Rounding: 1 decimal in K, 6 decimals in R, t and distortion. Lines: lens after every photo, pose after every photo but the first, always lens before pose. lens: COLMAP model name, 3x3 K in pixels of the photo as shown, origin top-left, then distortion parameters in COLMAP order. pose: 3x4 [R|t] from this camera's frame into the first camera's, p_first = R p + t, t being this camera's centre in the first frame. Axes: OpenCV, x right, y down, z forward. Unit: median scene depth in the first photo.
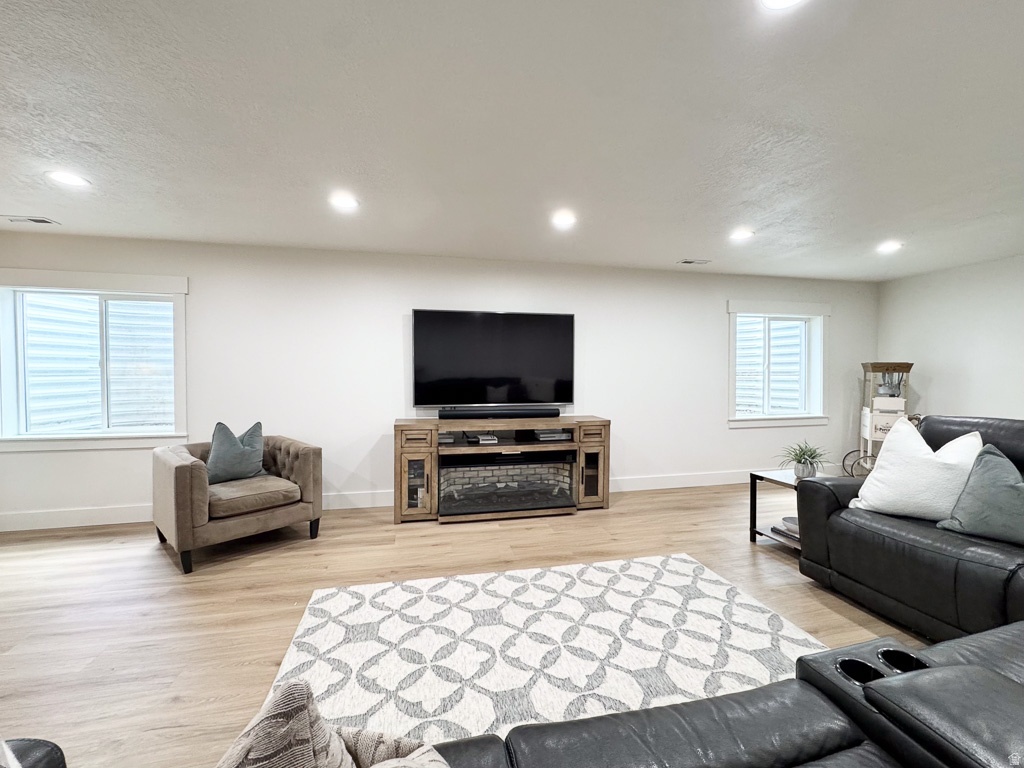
lens RADIAL K [[431.2, 0, 511.5], [0, 431.2, 382.0], [0, 0, 1]] dist [-0.001700, -0.000138]
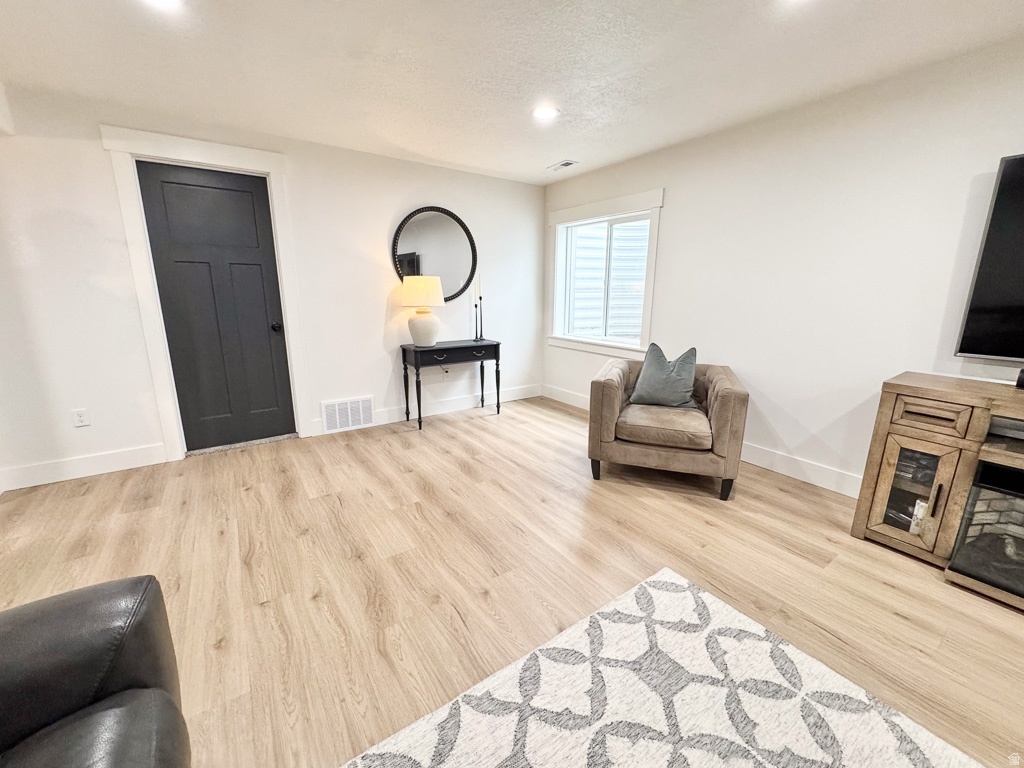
lens RADIAL K [[408.8, 0, 513.8], [0, 408.8, 383.9], [0, 0, 1]] dist [-0.003538, 0.000426]
pose [[0.377947, 0.208267, -0.902098, 0.038125], [-0.023246, 0.976197, 0.215635, -0.005417], [0.925535, -0.060529, 0.373792, 0.358538]]
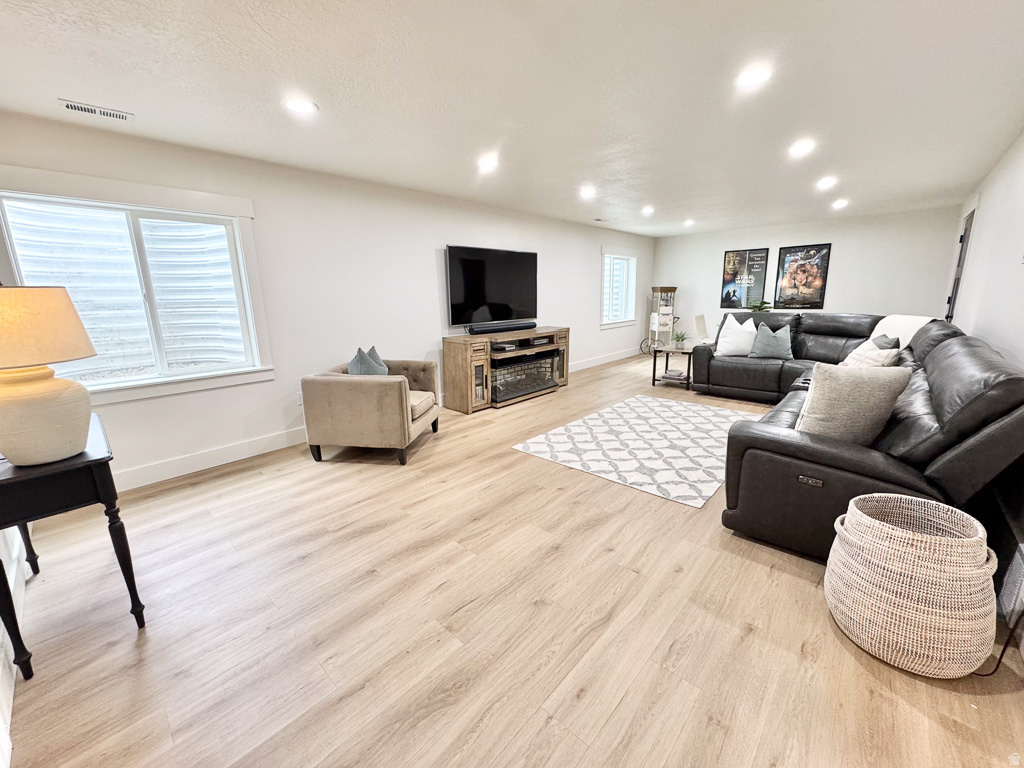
lens RADIAL K [[408.8, 0, 511.3], [0, 408.8, 381.6], [0, 0, 1]] dist [-0.003538, 0.000426]
pose [[0.823085, -0.135576, 0.551499, -0.917123], [0.030192, 0.980160, 0.195895, -0.015704], [-0.567116, -0.144588, 0.810848, -0.093148]]
